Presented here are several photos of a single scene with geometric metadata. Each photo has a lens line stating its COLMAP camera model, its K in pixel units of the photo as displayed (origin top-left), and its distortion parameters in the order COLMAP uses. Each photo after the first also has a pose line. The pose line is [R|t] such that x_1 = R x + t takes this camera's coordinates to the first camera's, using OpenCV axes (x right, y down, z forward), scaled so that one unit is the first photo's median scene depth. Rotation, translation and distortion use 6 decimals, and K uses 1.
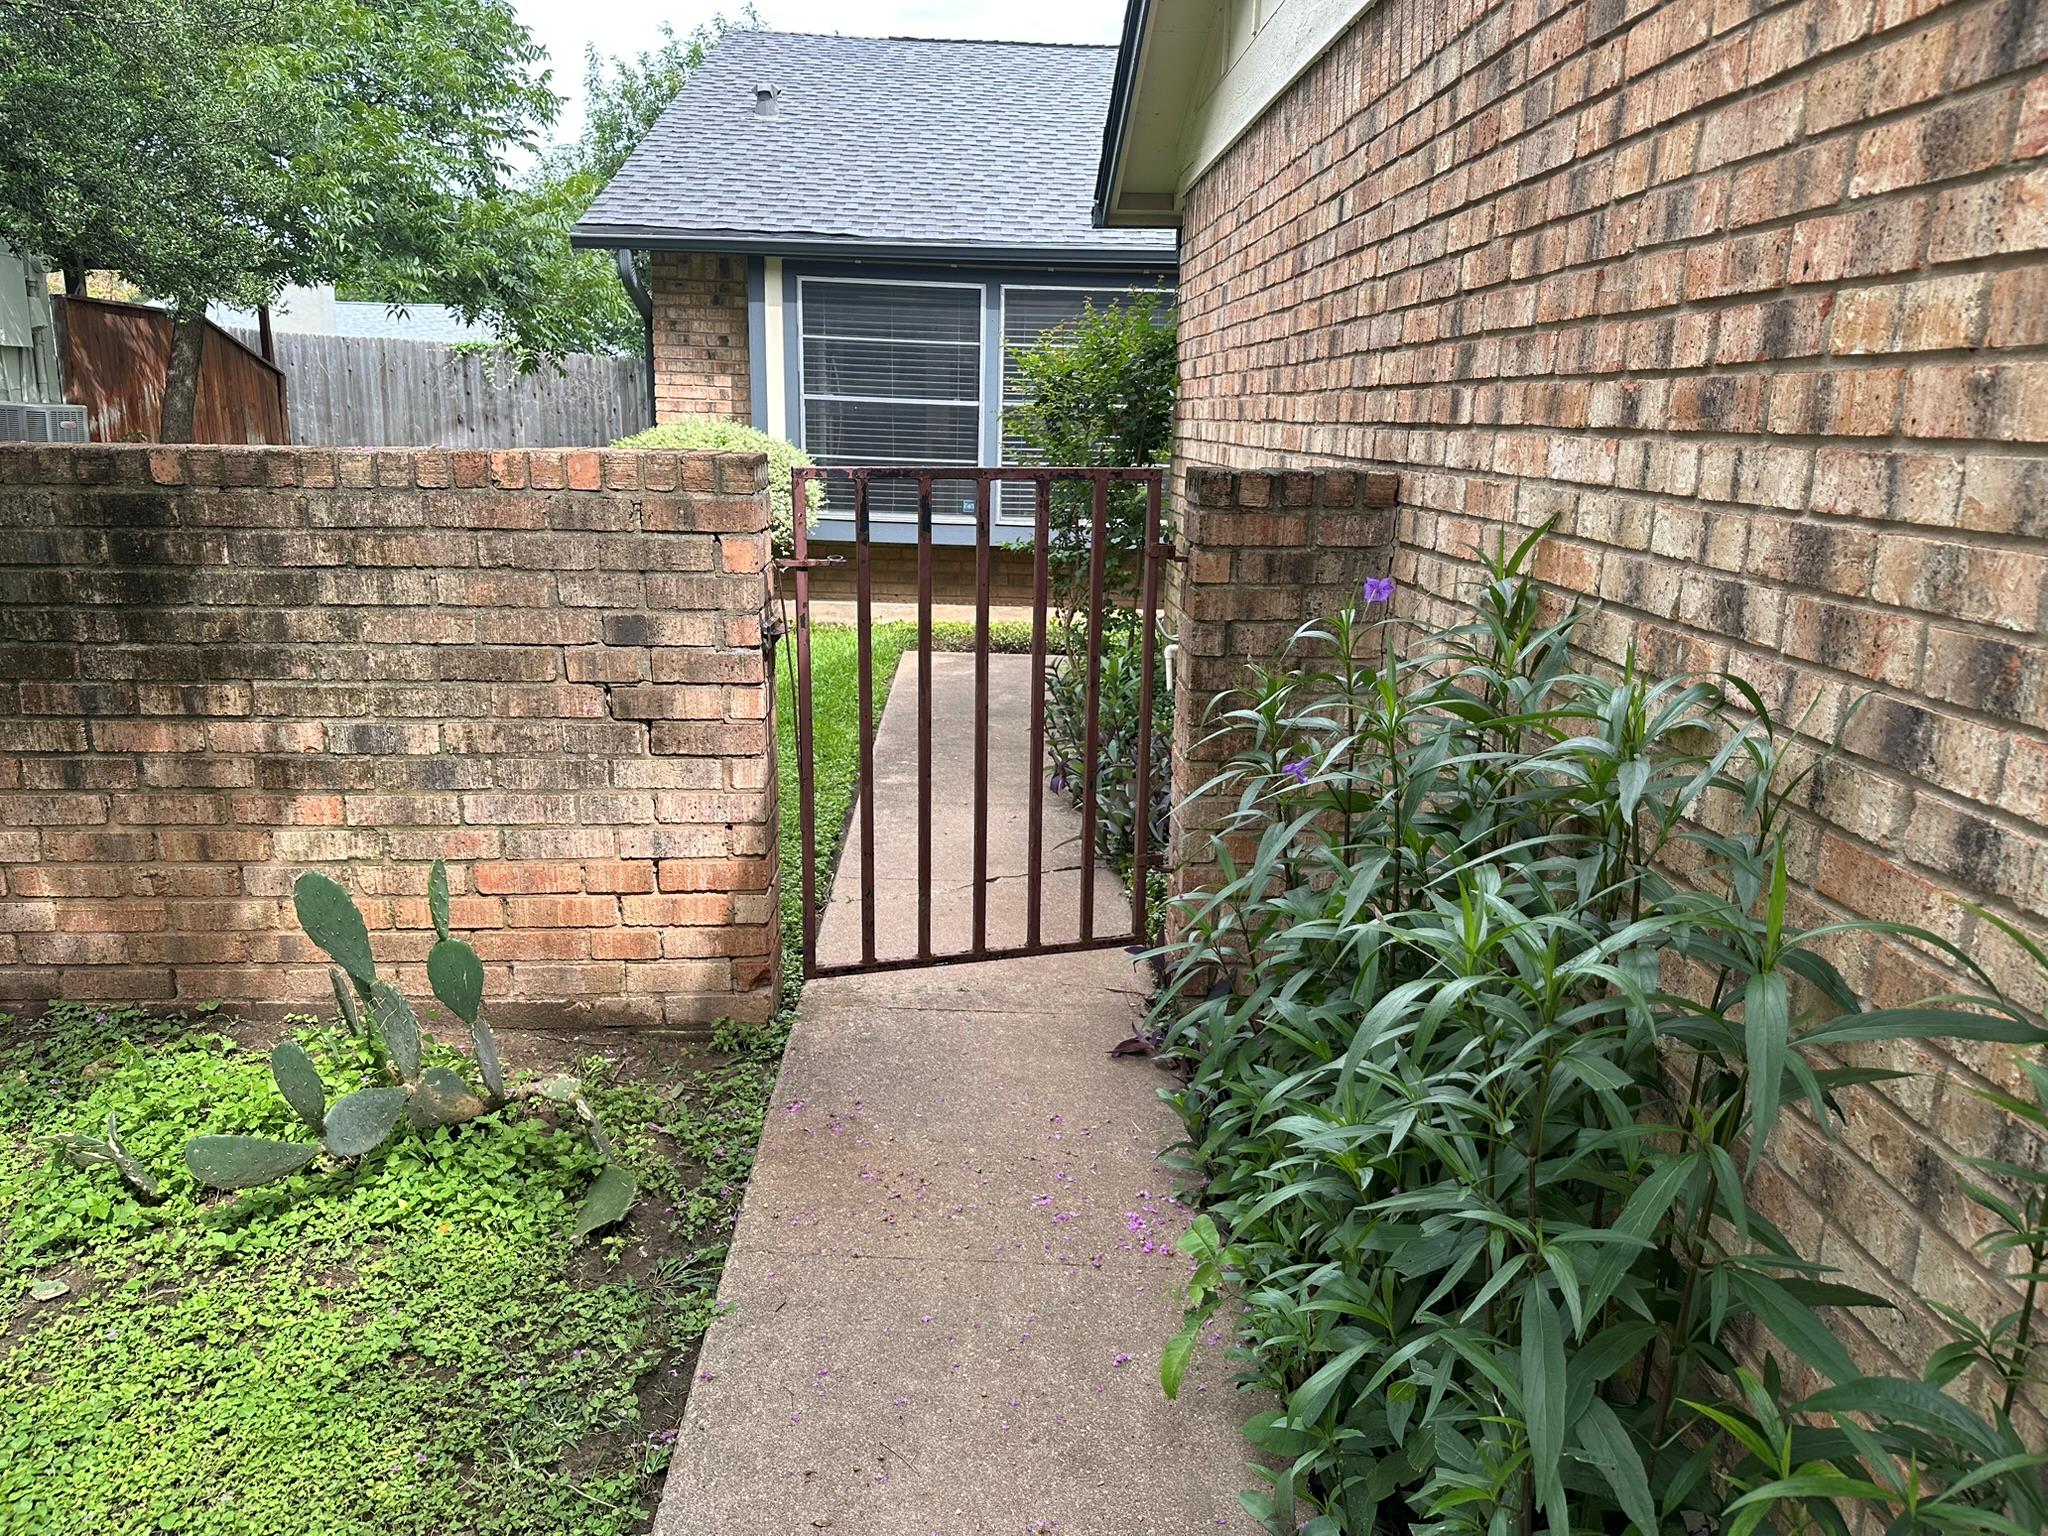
lens RADIAL K [[1420.3, 0, 1037.2], [0, 1420.3, 789.4], [0, 0, 1]] dist [0.050554, -0.061870]
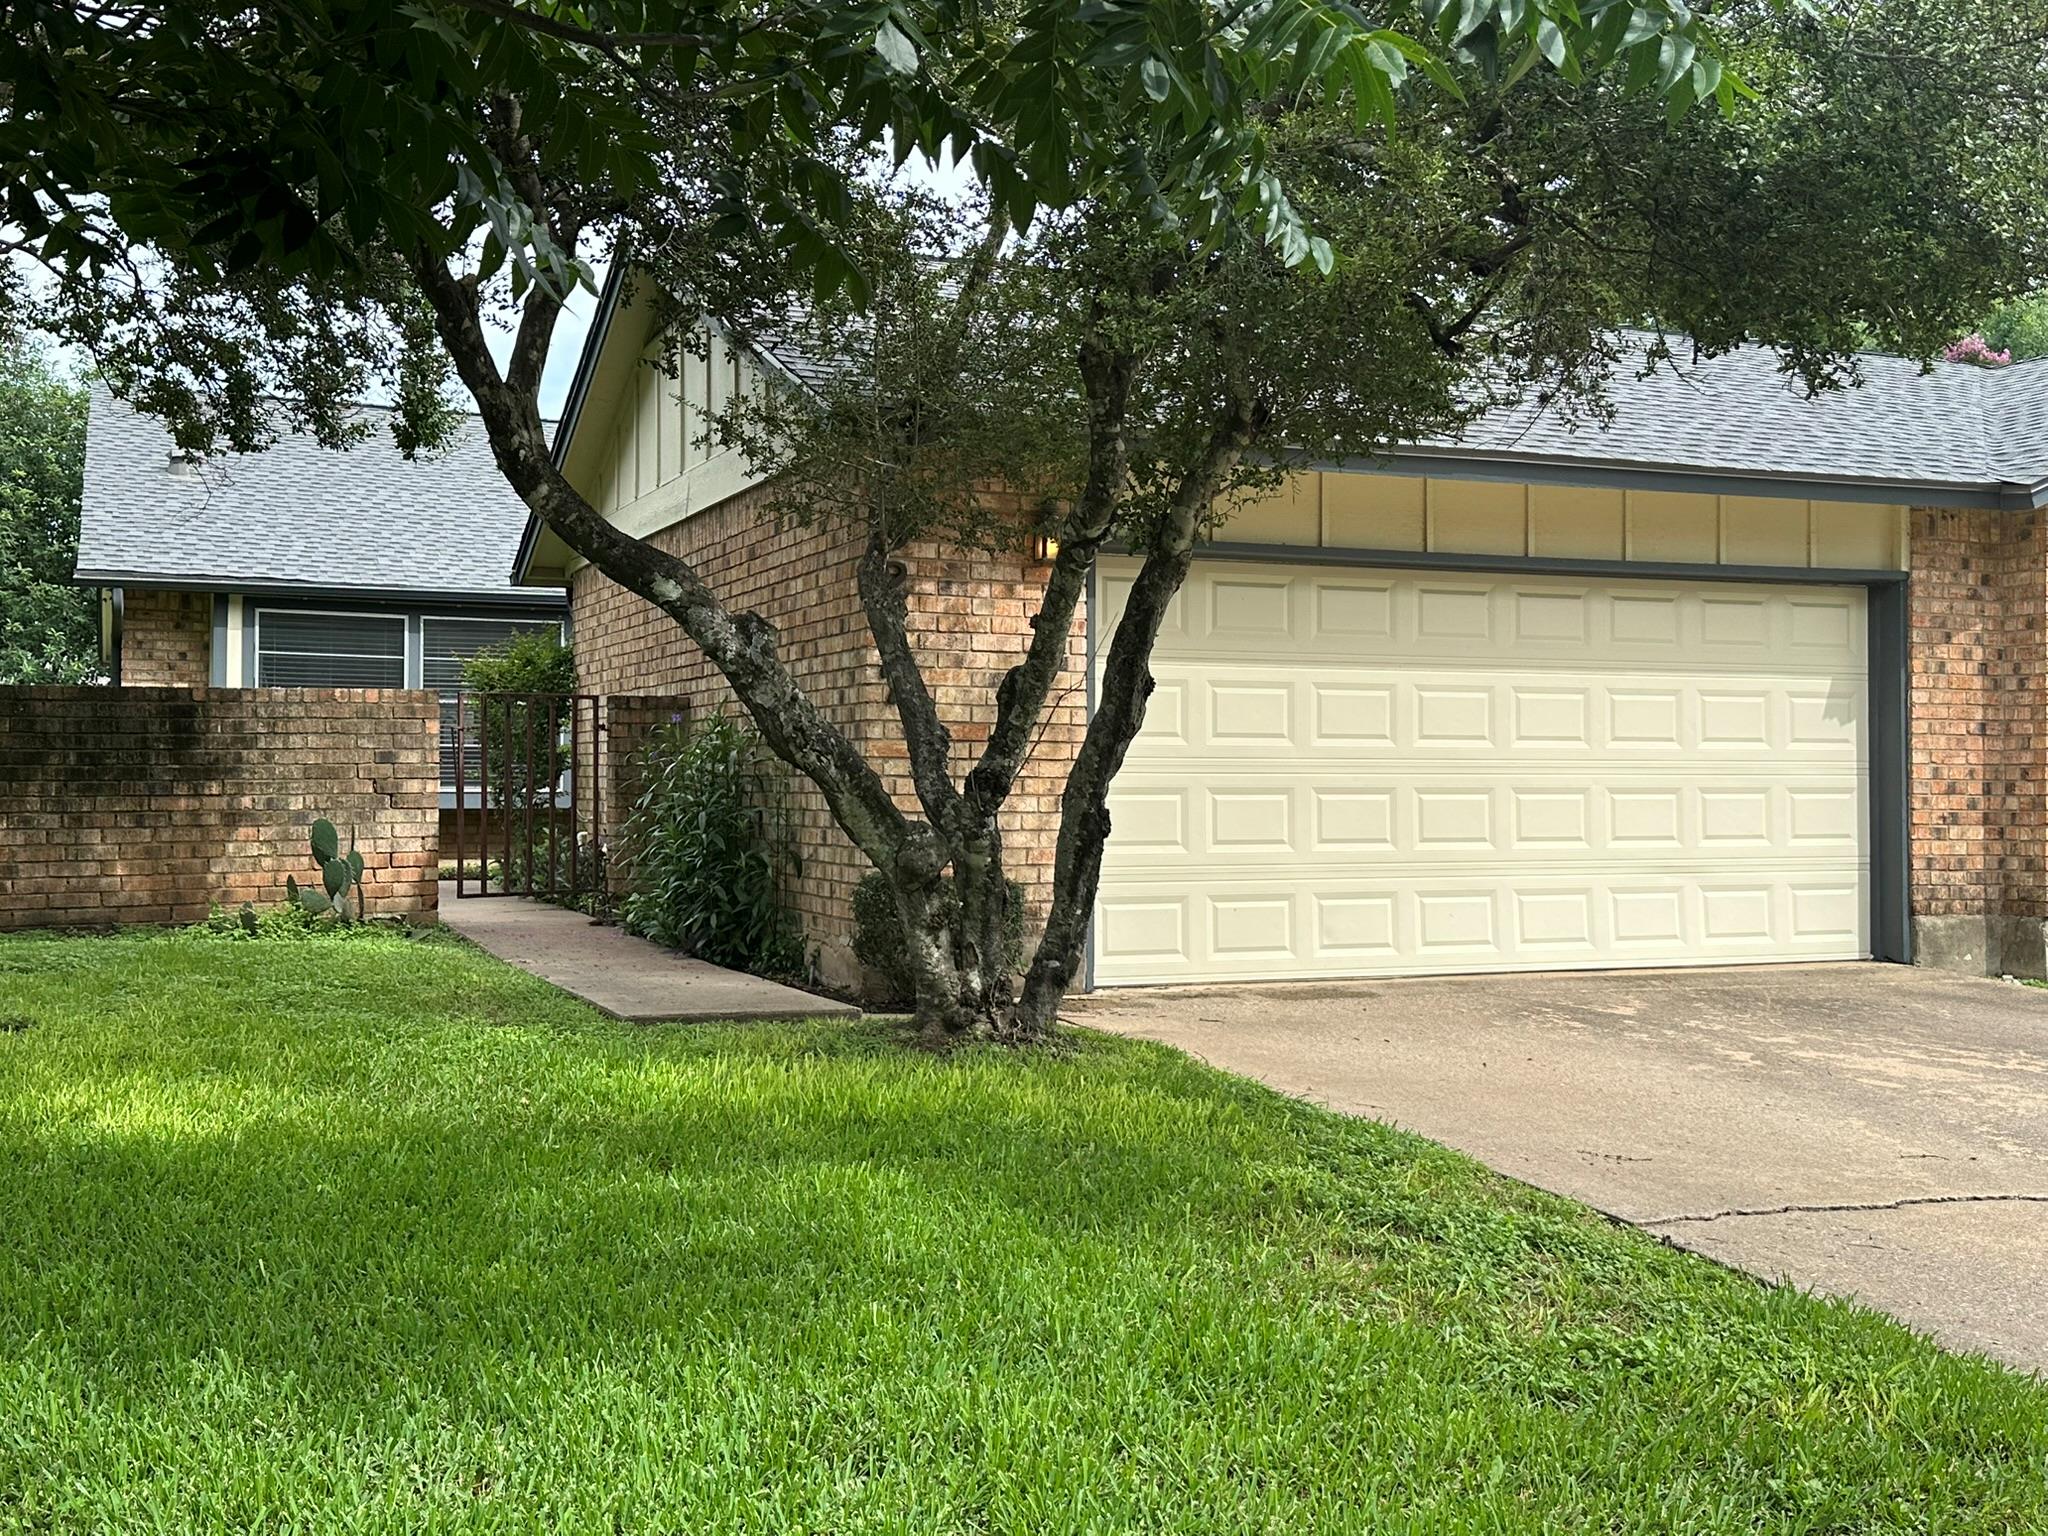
lens RADIAL K [[2109.9, 0, 1039.7], [0, 2109.9, 766.4], [0, 0, 1]] dist [0.056827, 0.000000]
pose [[0.937505, -0.015022, 0.347648, -0.330091], [0.104184, 0.965355, -0.239240, 0.597783], [-0.332010, 0.260508, 0.906590, -1.800201]]
